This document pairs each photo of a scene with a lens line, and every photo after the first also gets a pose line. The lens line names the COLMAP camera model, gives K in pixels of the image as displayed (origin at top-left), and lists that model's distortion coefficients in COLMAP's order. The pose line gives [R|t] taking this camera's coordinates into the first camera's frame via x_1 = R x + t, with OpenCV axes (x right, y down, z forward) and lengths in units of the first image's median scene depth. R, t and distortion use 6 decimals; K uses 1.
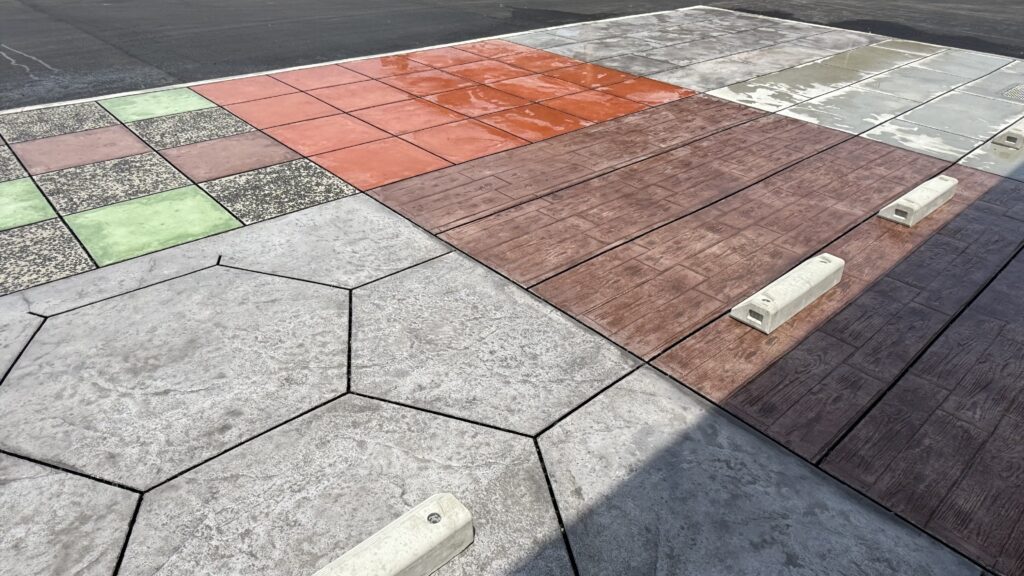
lens RADIAL K [[662.4, 0, 524.0], [0, 662.4, 288.1], [0, 0, 1]] dist [-0.003258, -0.000881]
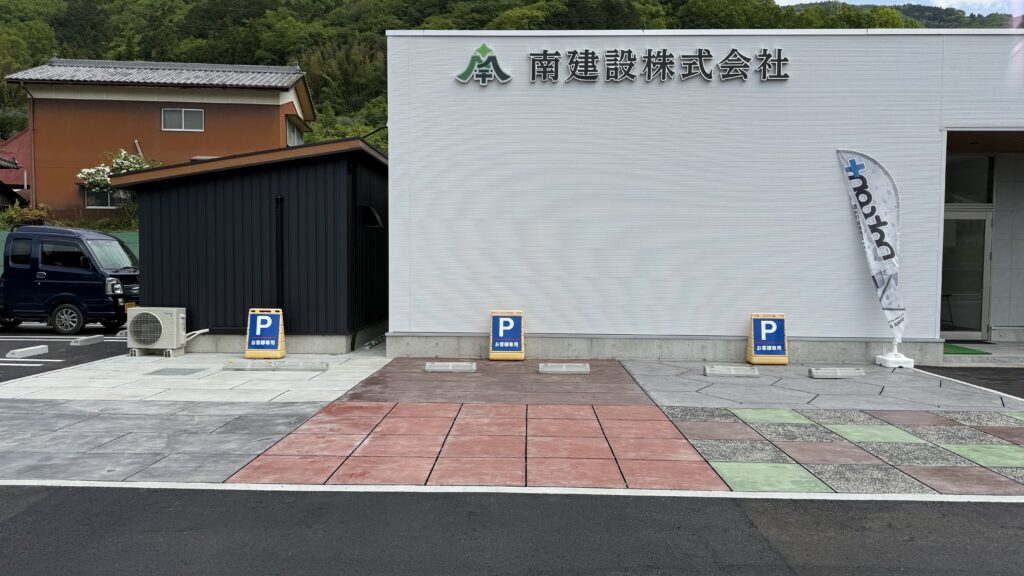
lens RADIAL K [[721.6, 0, 512.0], [0, 721.6, 288.0], [0, 0, 1]] dist [0.144624, -0.239033]
pose [[-0.717251, -0.067222, 0.693565, -1.263303], [0.341656, 0.833556, 0.434114, -1.357085], [-0.607307, 0.548330, -0.574902, 2.116571]]
